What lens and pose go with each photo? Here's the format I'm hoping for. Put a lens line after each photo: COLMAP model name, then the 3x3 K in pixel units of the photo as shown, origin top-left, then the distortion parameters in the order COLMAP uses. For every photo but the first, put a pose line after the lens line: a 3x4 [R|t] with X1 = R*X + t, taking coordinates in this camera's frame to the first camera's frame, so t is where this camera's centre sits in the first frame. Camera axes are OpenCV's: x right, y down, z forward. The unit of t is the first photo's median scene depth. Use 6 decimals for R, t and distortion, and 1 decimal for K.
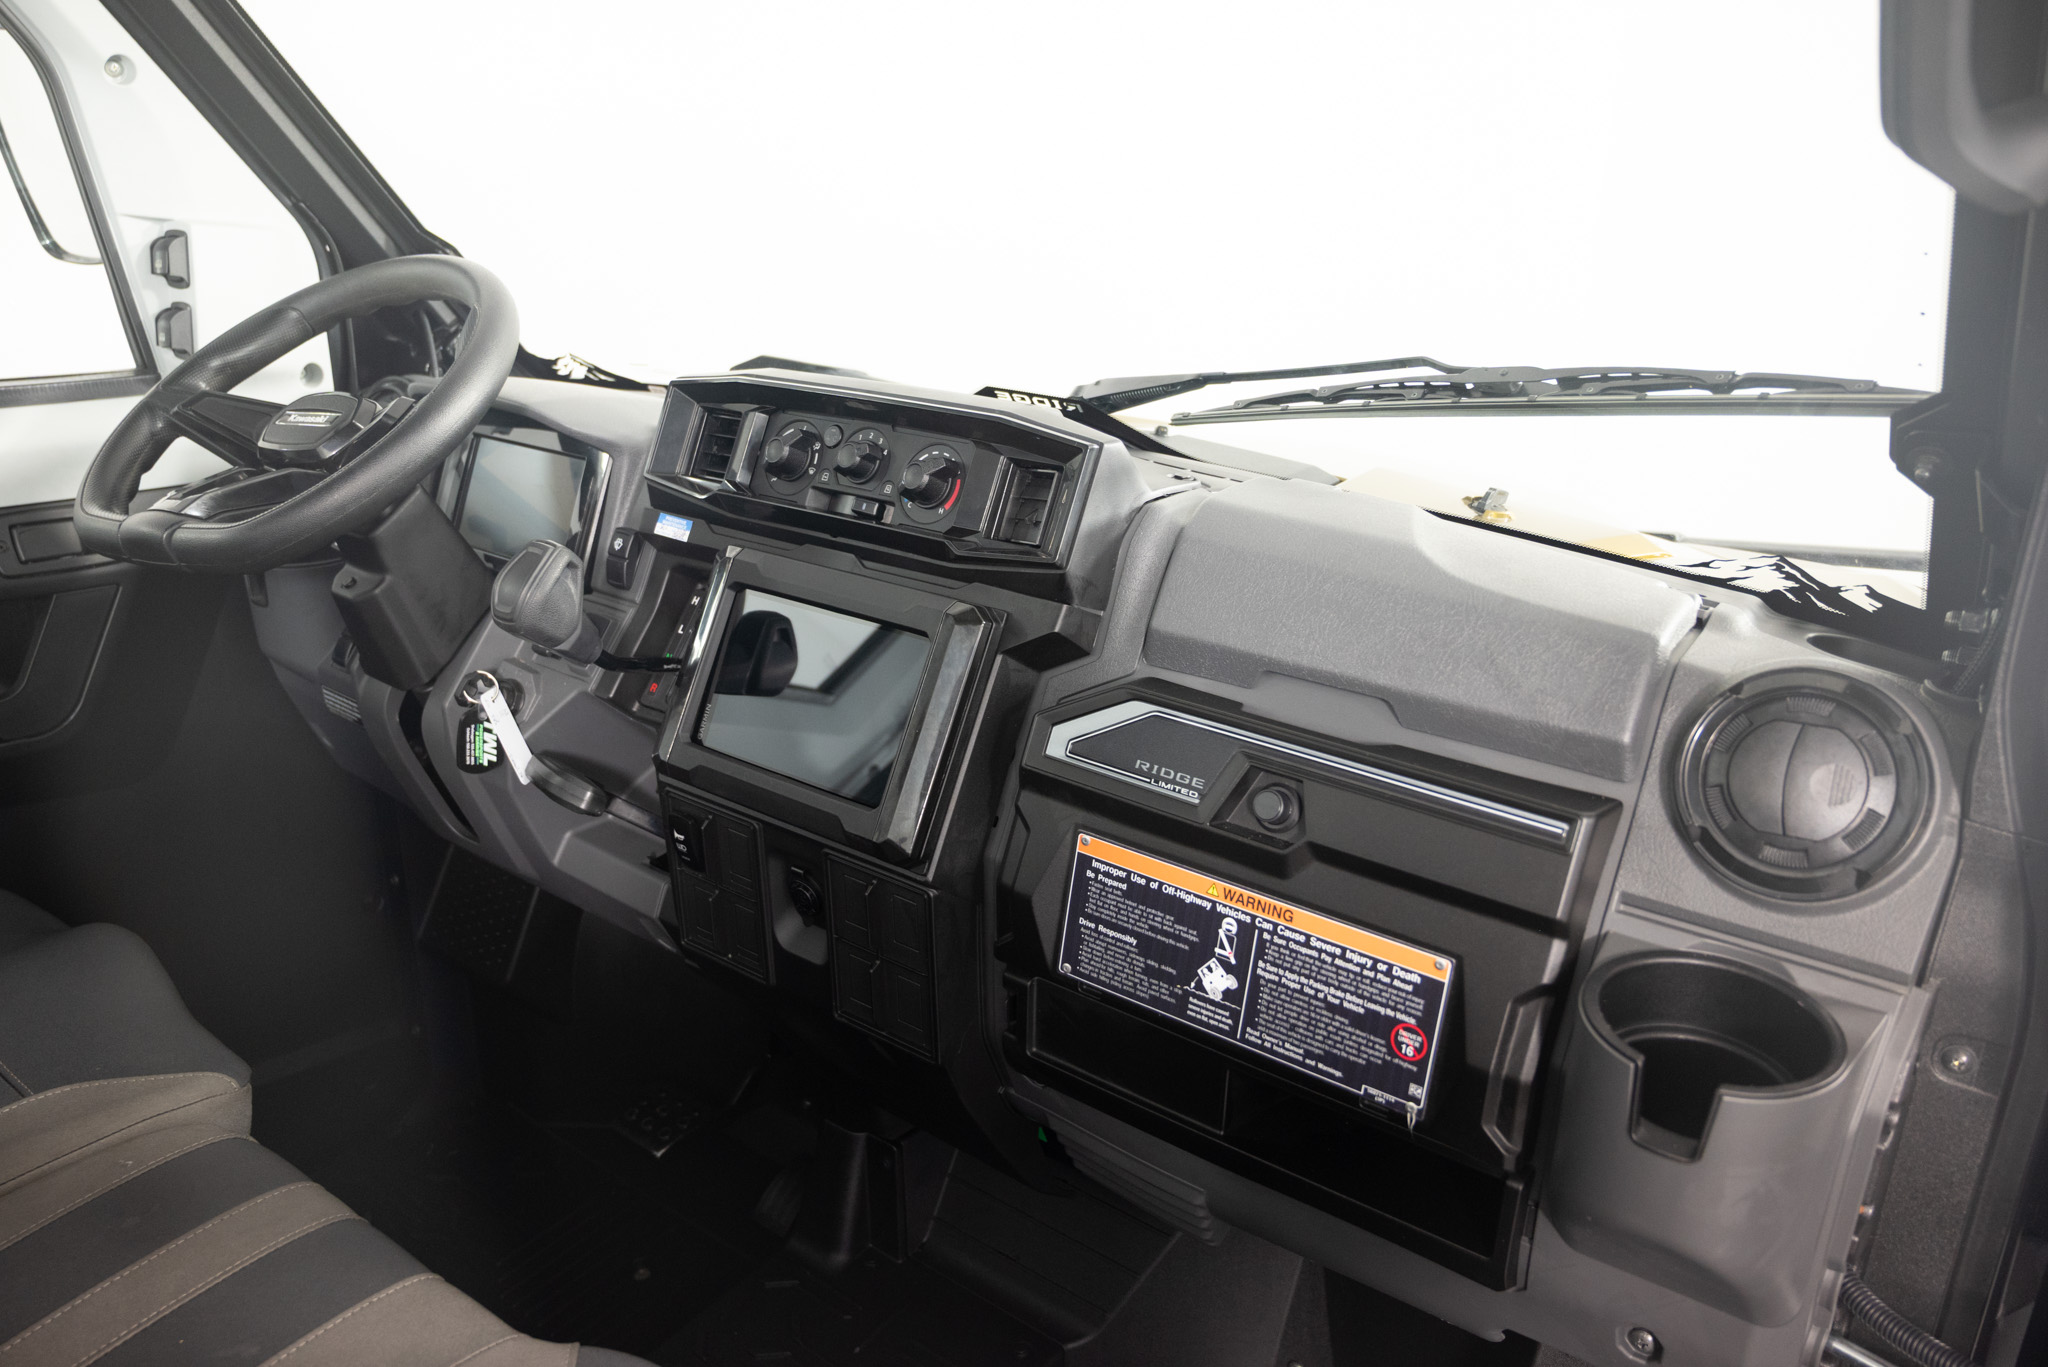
lens RADIAL K [[1539.6, 0, 1024.0], [0, 1539.6, 683.5], [0, 0, 1]] dist [-0.002710, -0.001343]
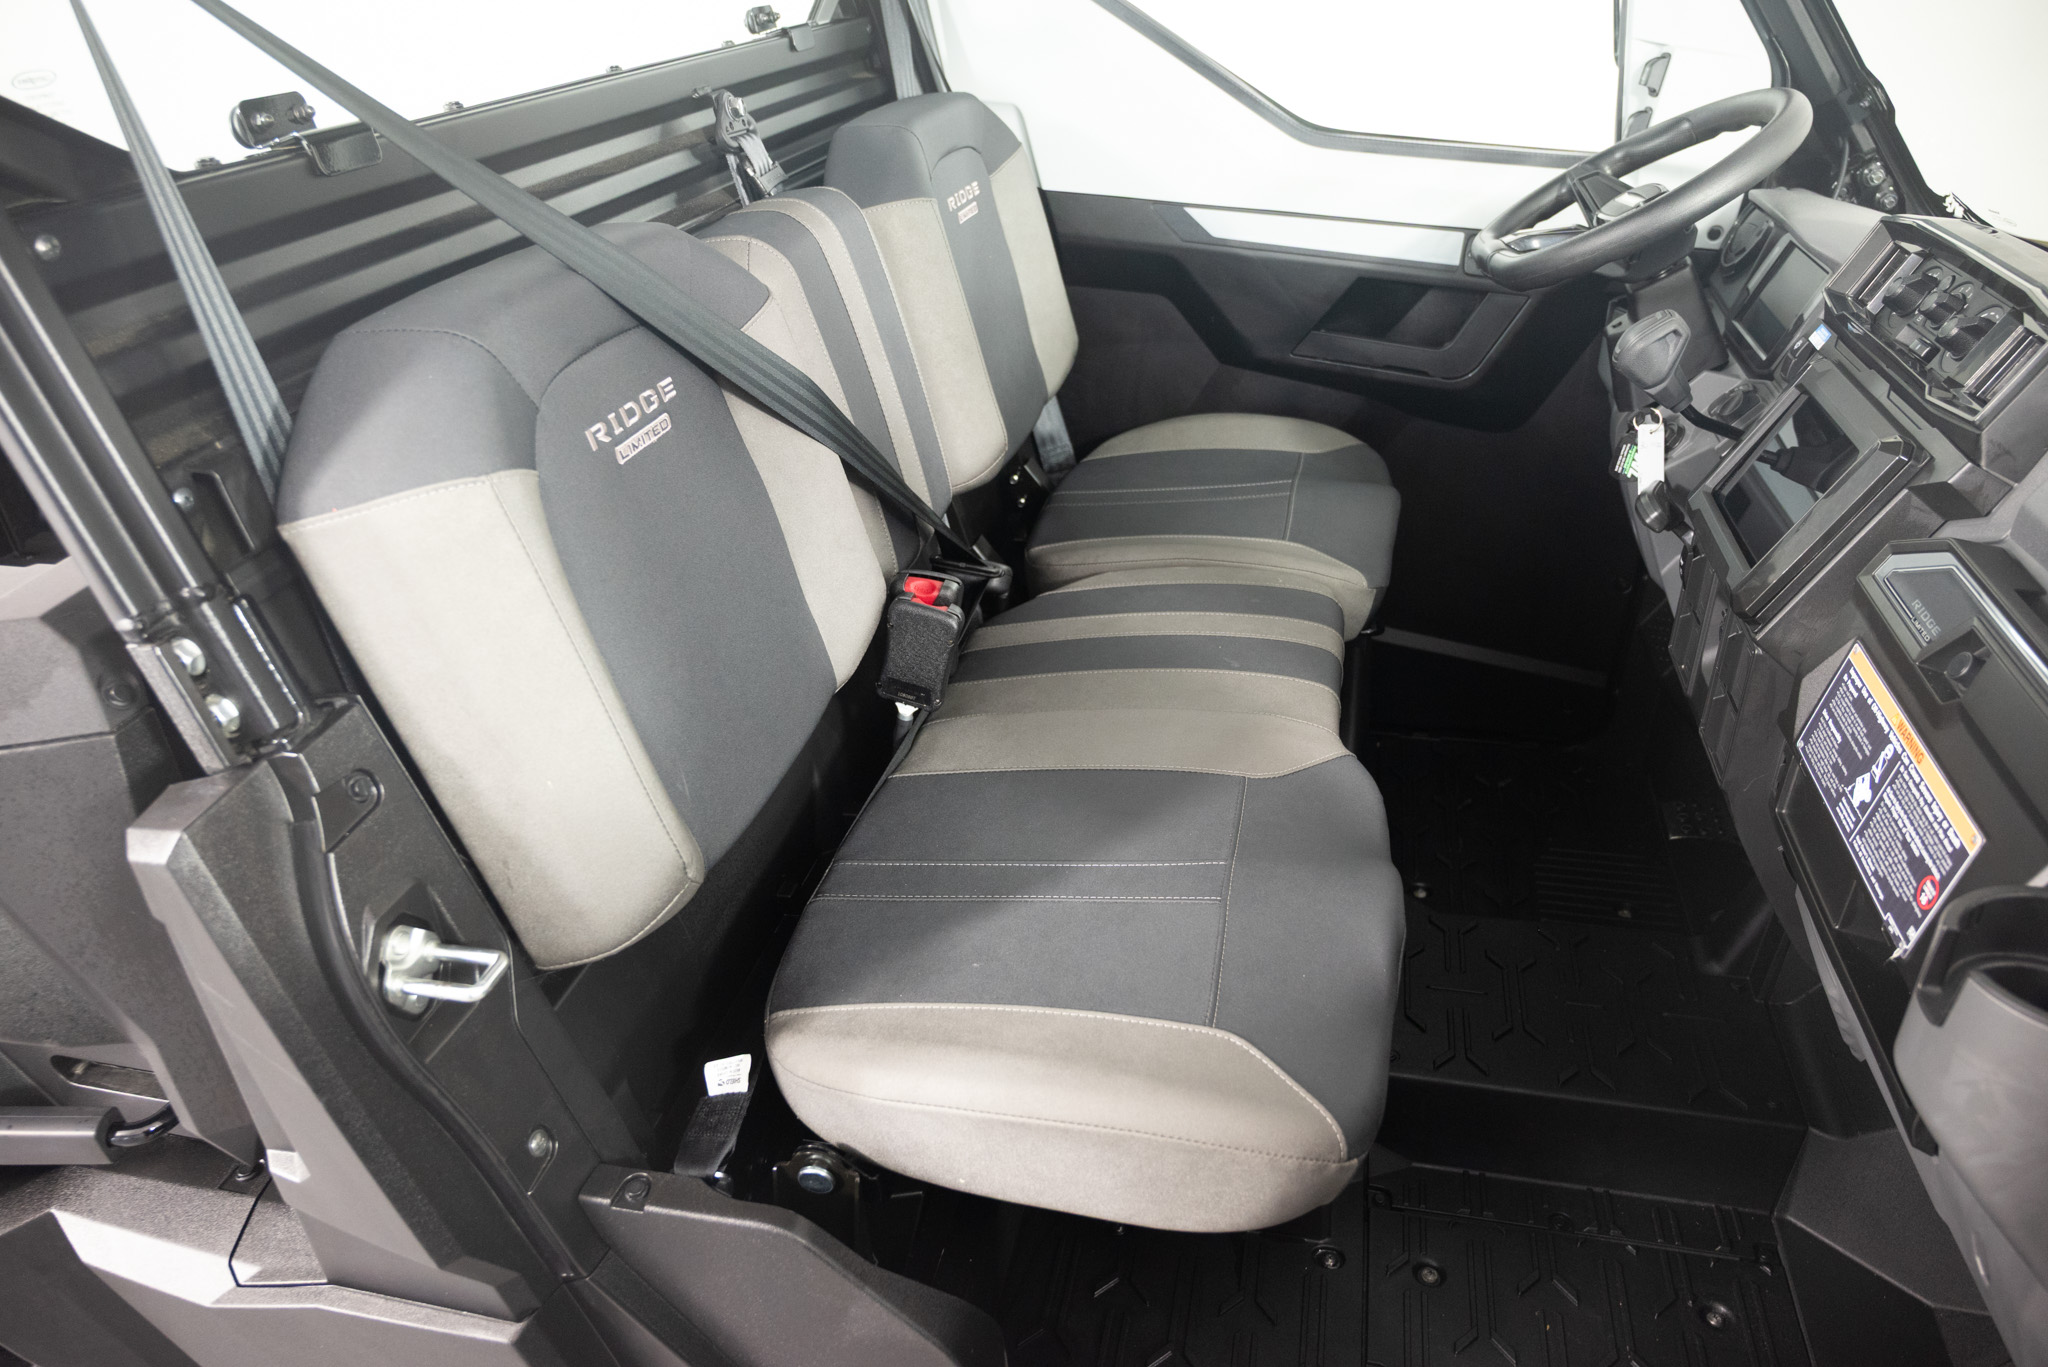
lens RADIAL K [[1392.4, 0, 1024.0], [0, 1392.4, 683.5], [0, 0, 1]] dist [0.004733, 0.001927]
pose [[0.404316, 0.437018, -0.803458, 0.663680], [-0.314620, 0.891306, 0.326477, -0.023856], [0.858803, 0.120784, 0.497864, -0.076711]]
